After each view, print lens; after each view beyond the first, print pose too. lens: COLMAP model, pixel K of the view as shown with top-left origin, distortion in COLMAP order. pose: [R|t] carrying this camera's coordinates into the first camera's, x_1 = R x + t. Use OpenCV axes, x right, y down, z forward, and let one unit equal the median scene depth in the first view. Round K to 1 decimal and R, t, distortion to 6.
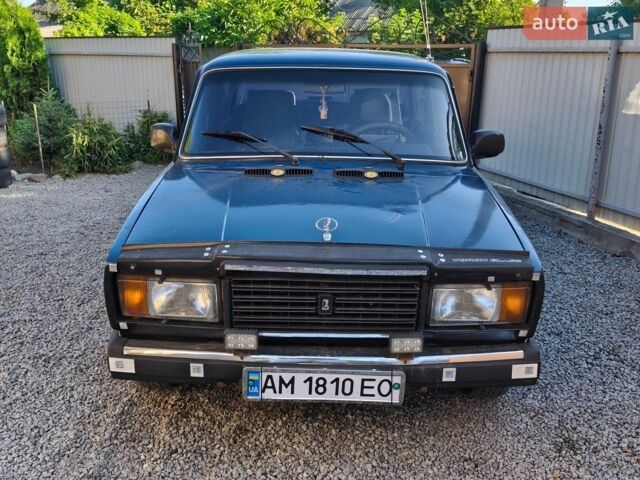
lens RADIAL K [[657.1, 0, 320.5], [0, 657.1, 241.4], [0, 0, 1]] dist [0.040280, 0.000000]
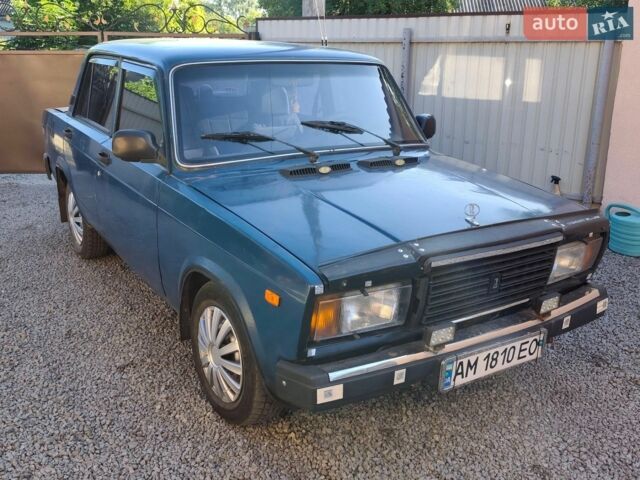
lens RADIAL K [[657.1, 0, 319.1], [0, 657.1, 238.7], [0, 0, 1]] dist [0.040280, 0.000000]
pose [[0.838827, -0.162764, 0.519497, -0.759939], [0.155350, 0.986148, 0.058128, -0.079951], [-0.521762, 0.031945, 0.852493, 0.229141]]
